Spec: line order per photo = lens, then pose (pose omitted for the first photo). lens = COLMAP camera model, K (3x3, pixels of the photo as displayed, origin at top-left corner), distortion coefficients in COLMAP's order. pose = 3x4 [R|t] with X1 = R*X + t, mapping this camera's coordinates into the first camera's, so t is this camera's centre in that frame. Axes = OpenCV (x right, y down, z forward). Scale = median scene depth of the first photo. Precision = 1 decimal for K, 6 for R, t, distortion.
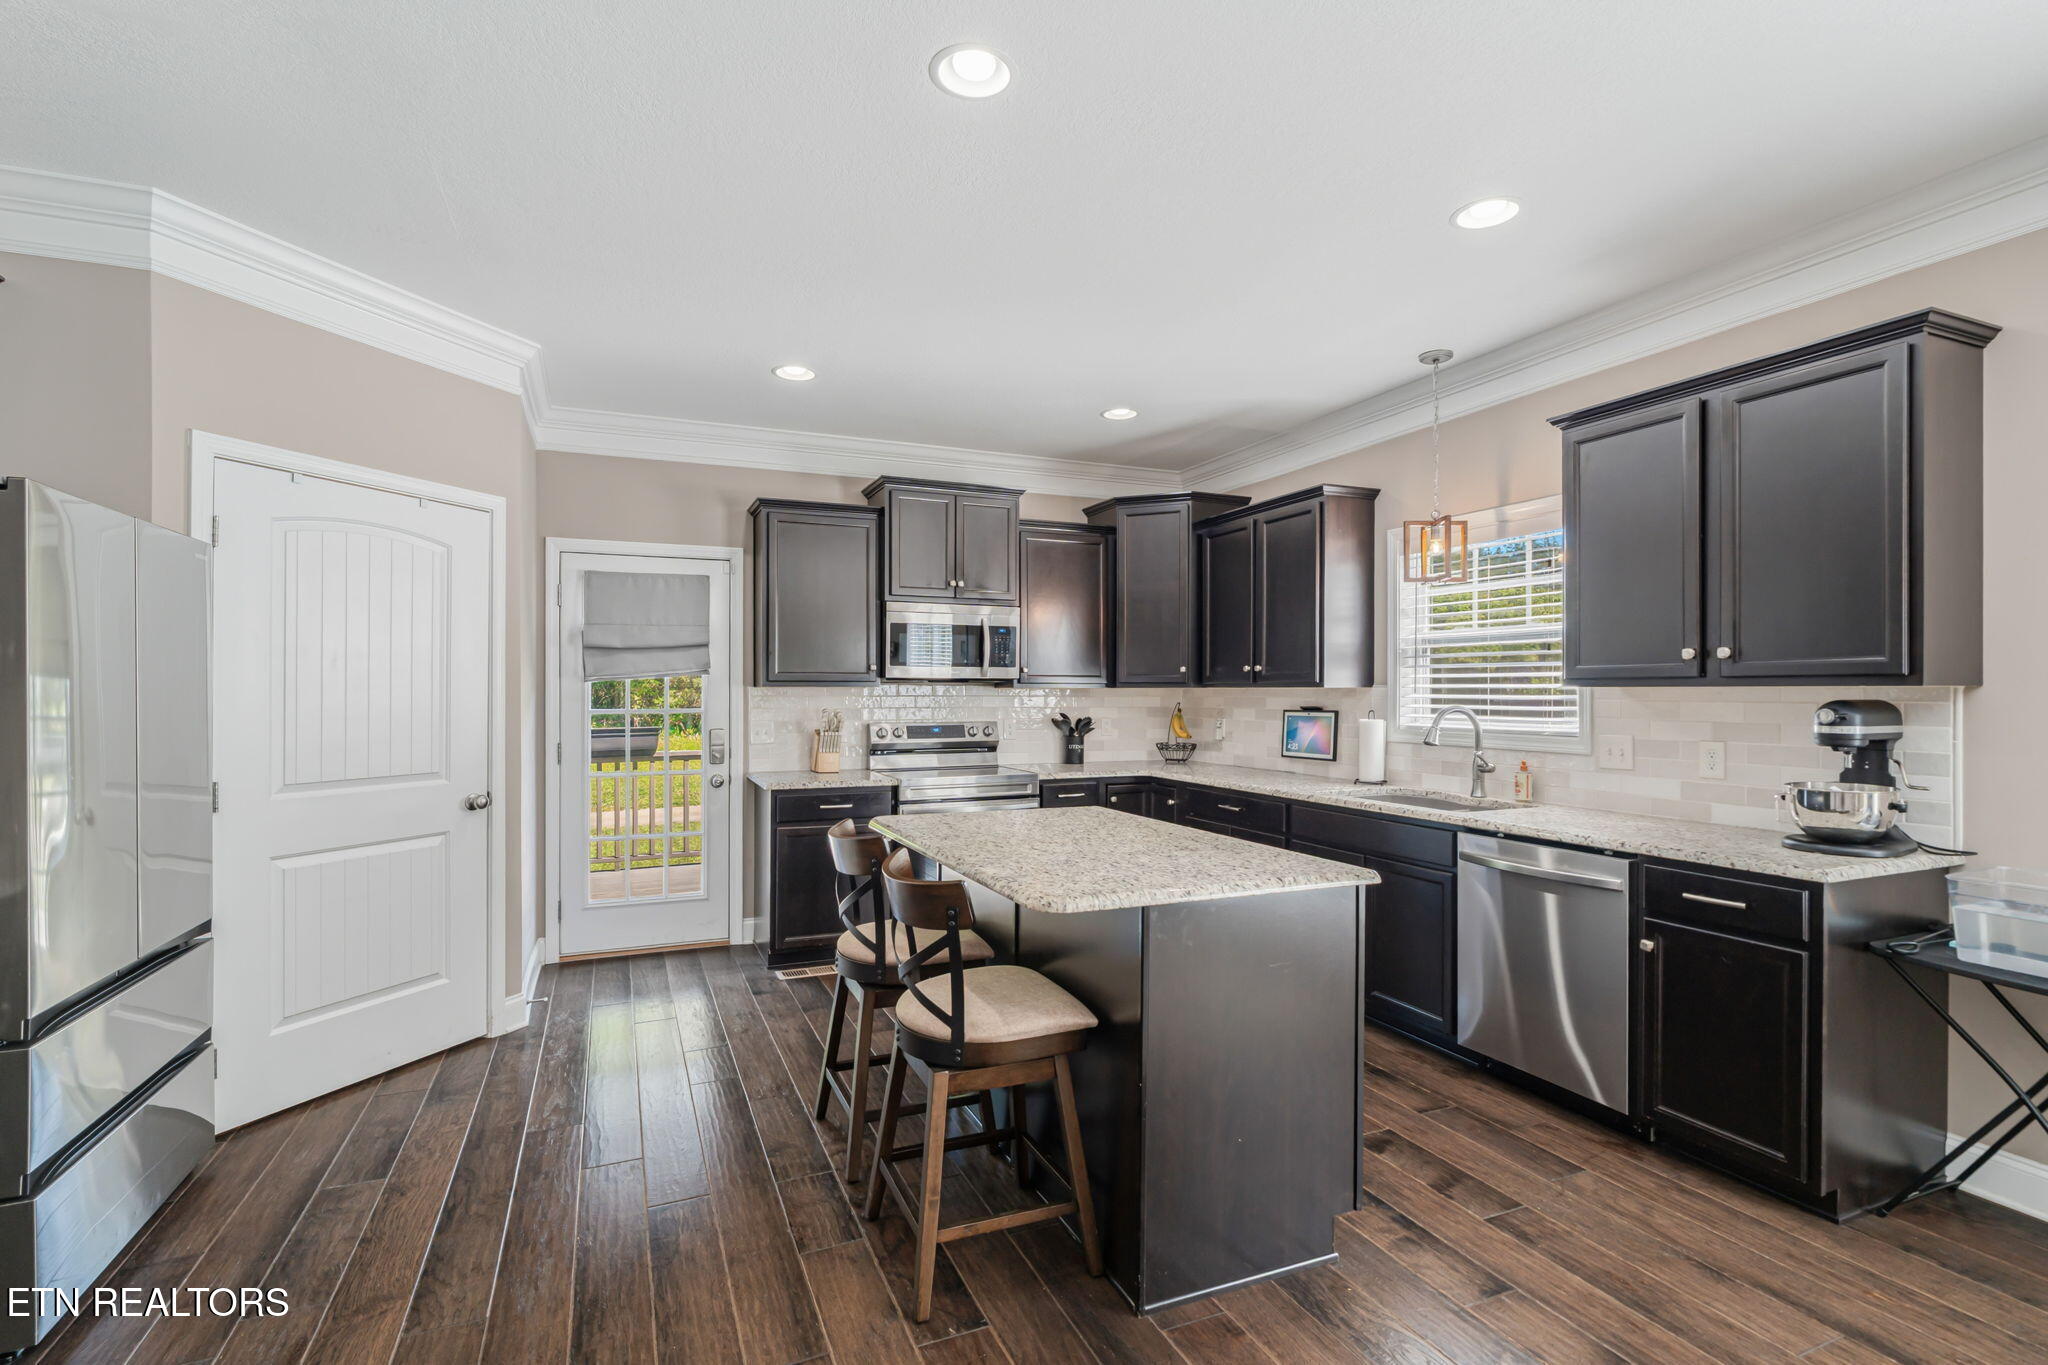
lens RADIAL K [[938.8, 0, 1025.3], [0, 938.8, 688.5], [0, 0, 1]] dist [-0.001412, 0.000098]
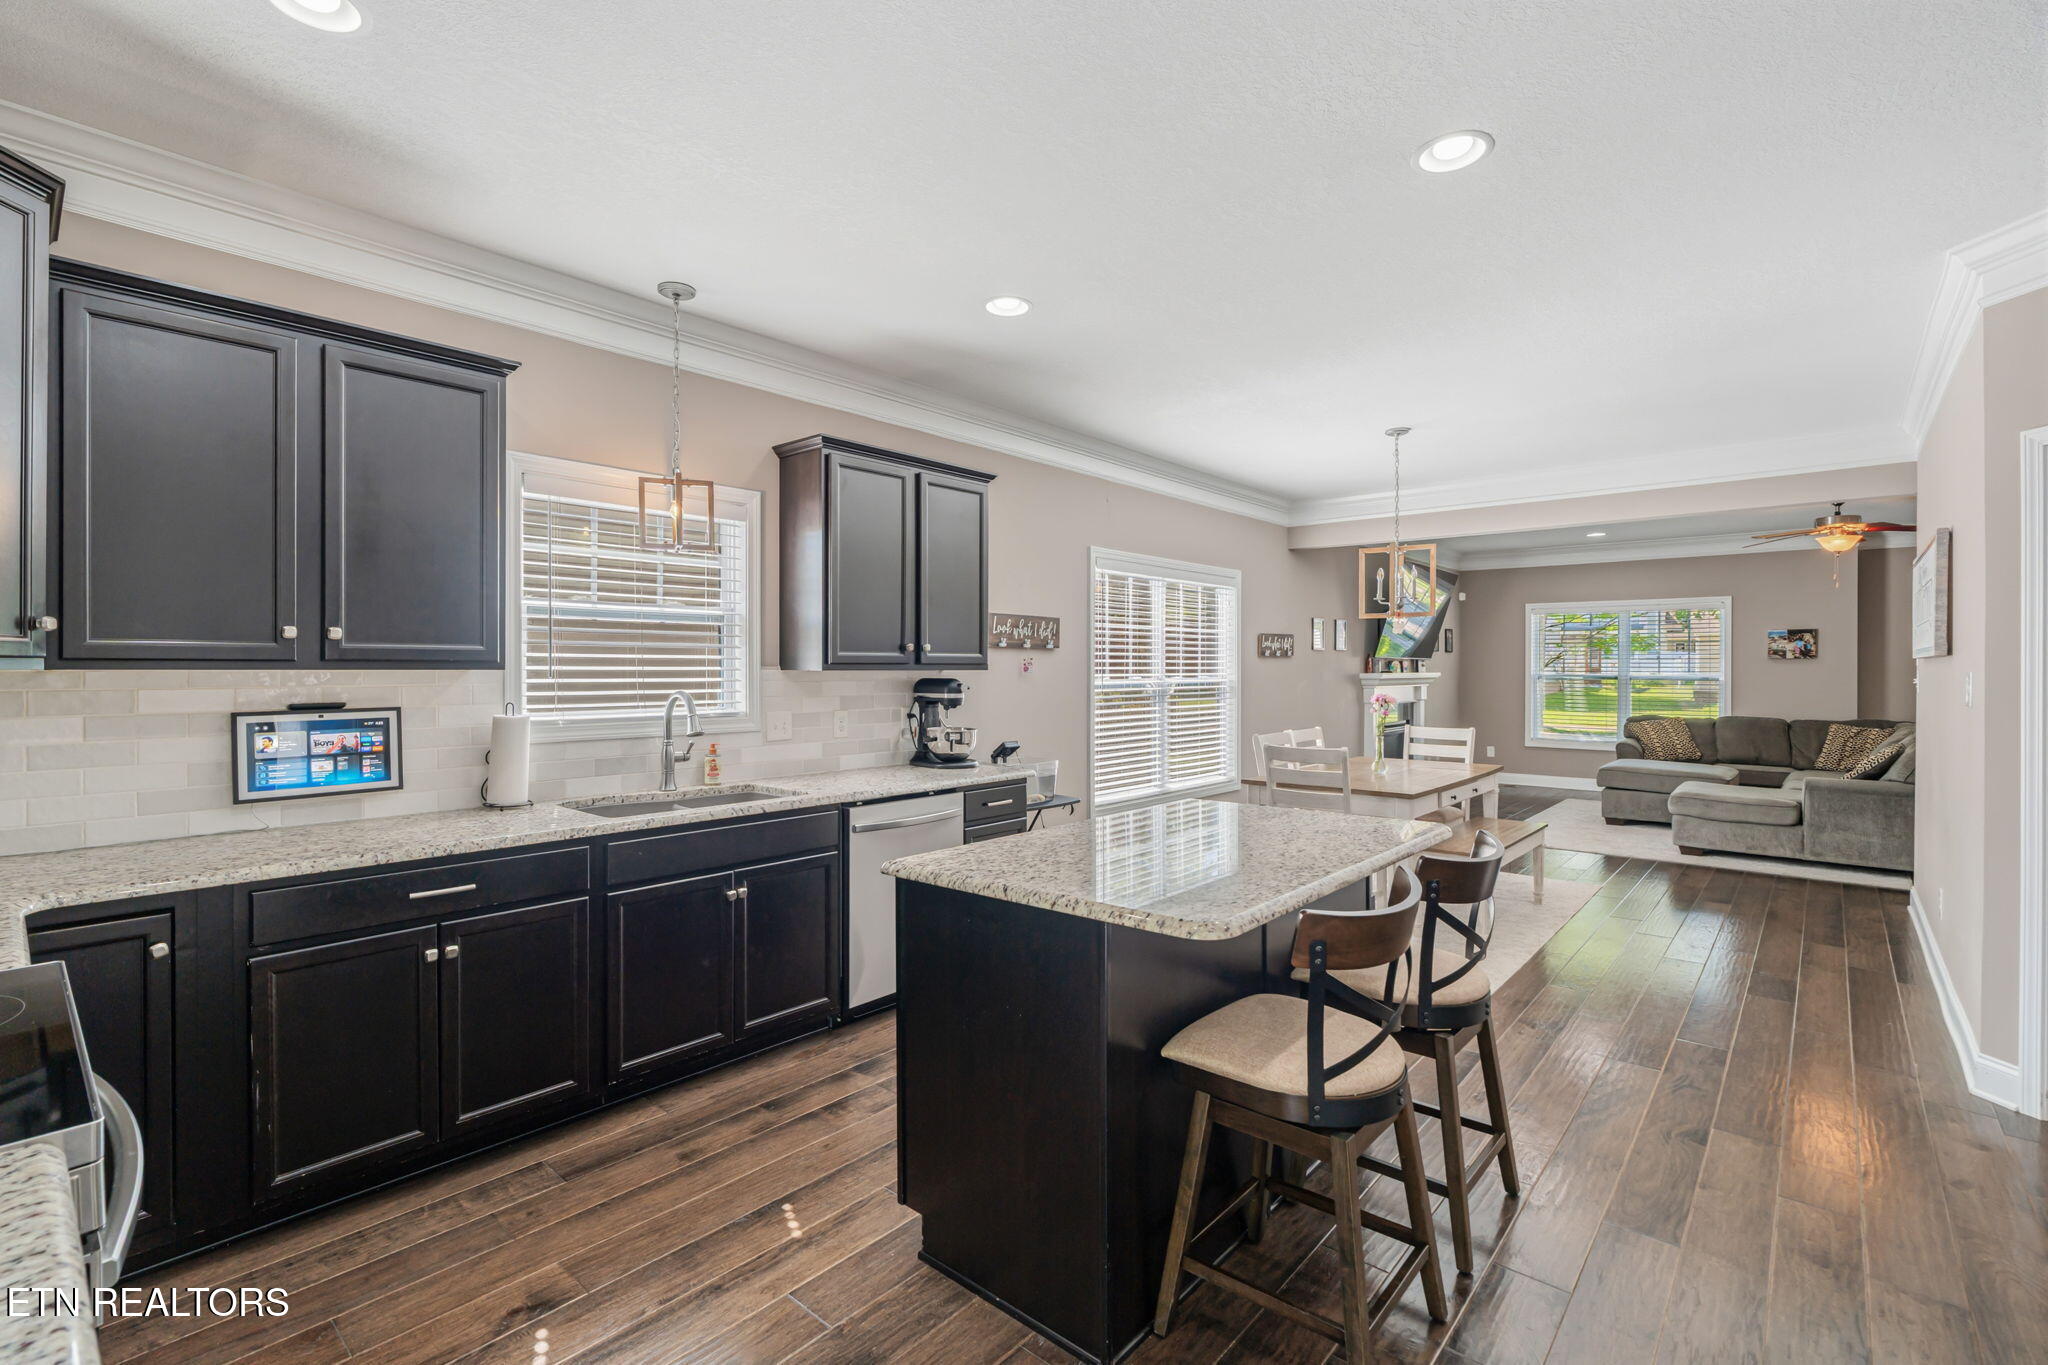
lens RADIAL K [[938.8, 0, 1010.8], [0, 938.8, 671.4], [0, 0, 1]] dist [-0.001412, 0.000098]
pose [[-0.424468, -0.005062, 0.905429, -0.400657], [-0.003852, 0.999985, 0.003785, -0.003982], [-0.905435, -0.001881, -0.424482, 0.903712]]
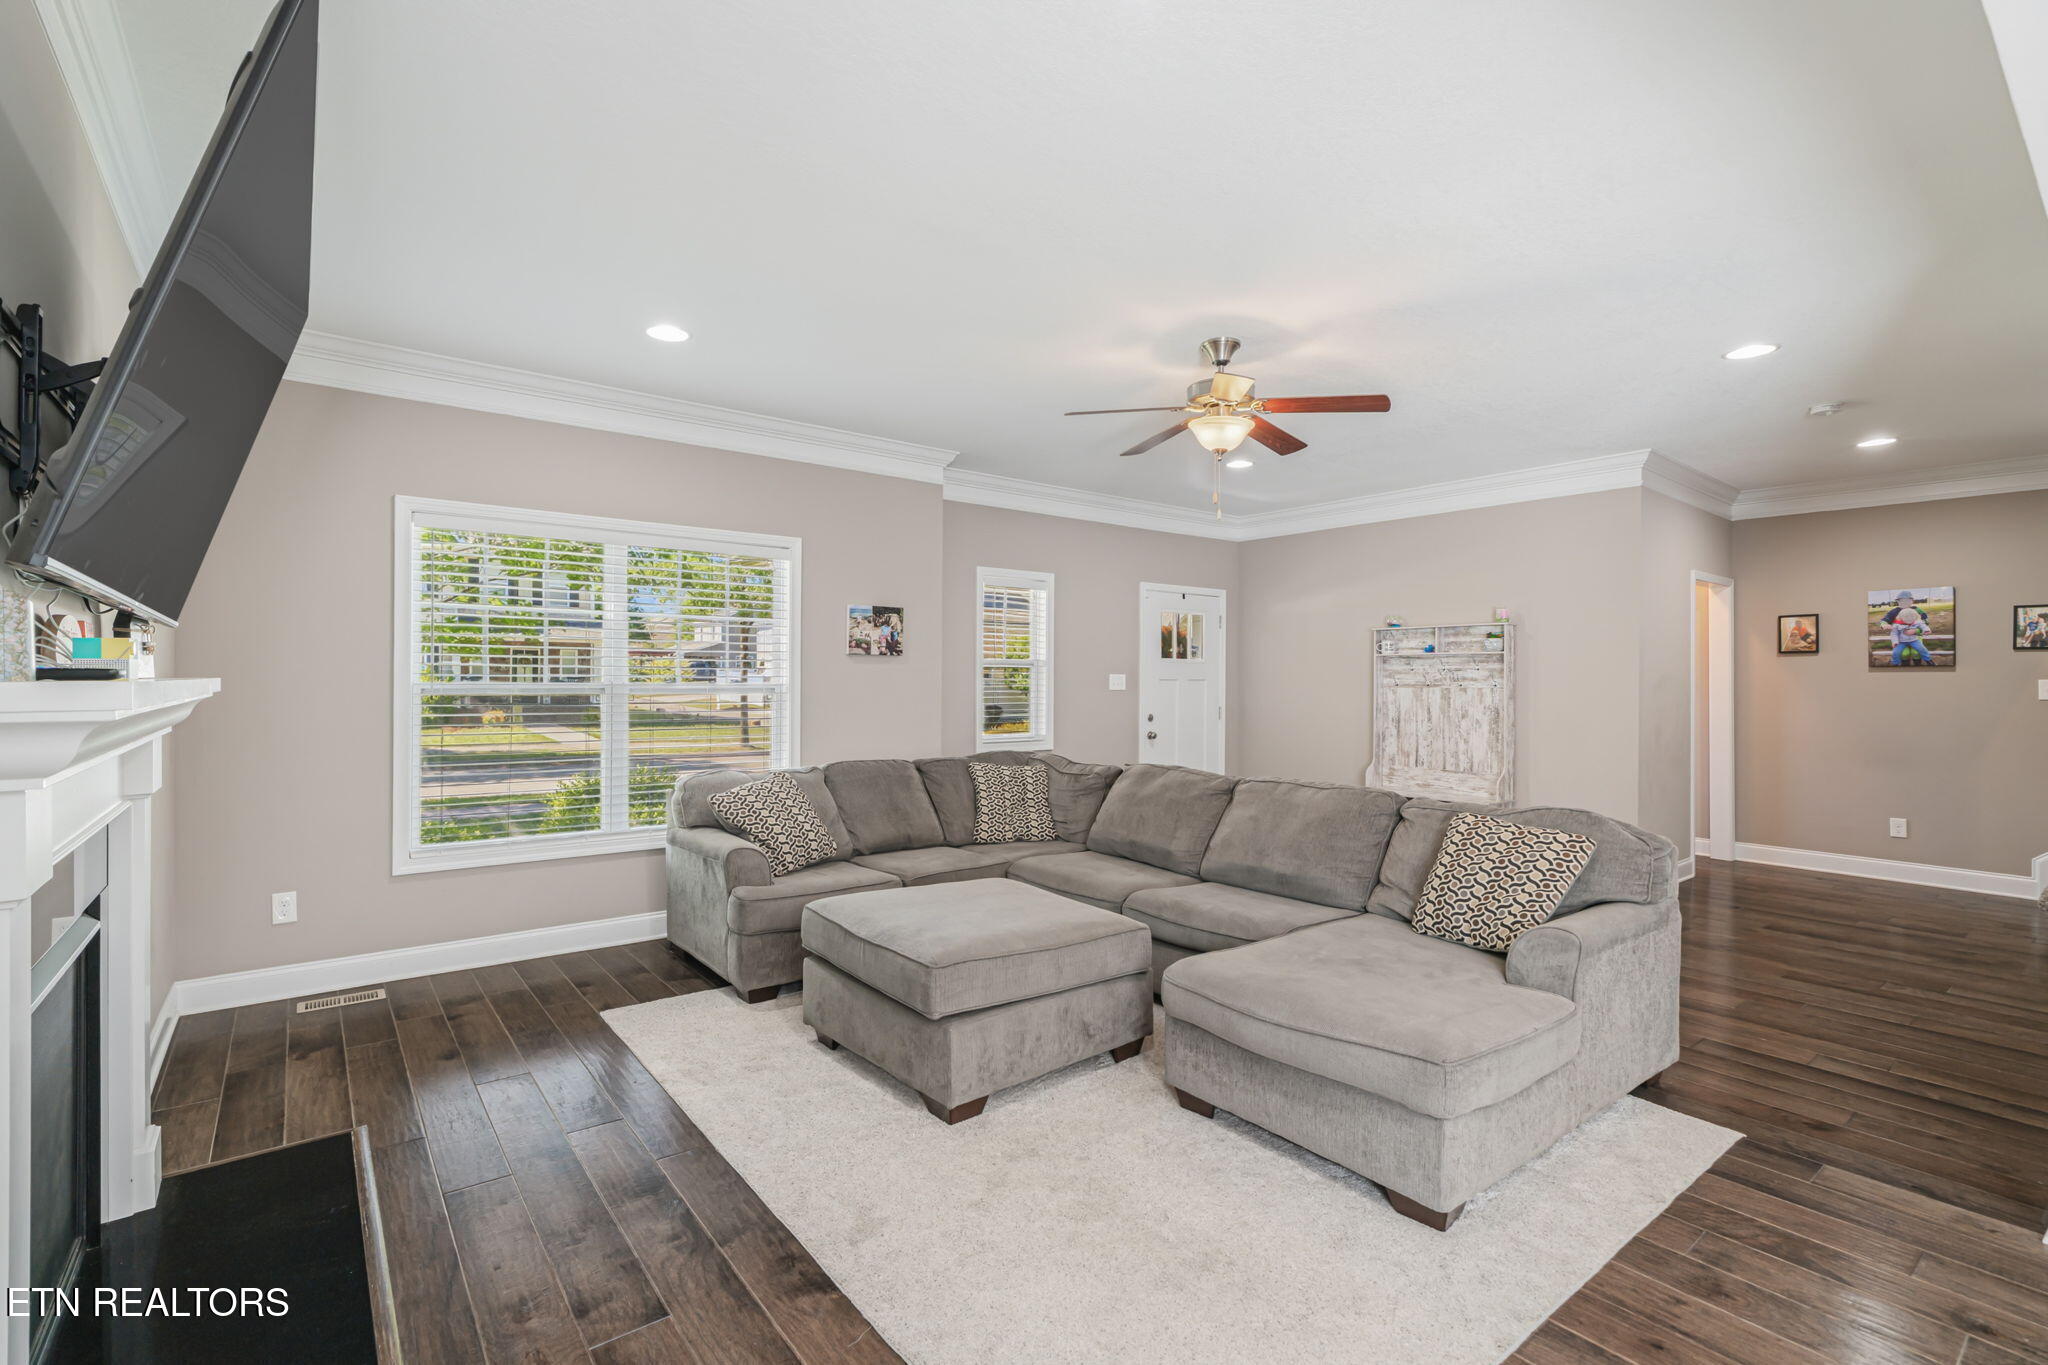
lens RADIAL K [[938.8, 0, 1018.4], [0, 938.8, 679.3], [0, 0, 1]] dist [-0.001412, 0.000098]
pose [[-0.969610, -0.005066, -0.244602, 0.801348], [-0.004550, 0.999986, -0.002675, 0.002578], [0.244612, -0.001481, -0.969620, -0.244954]]
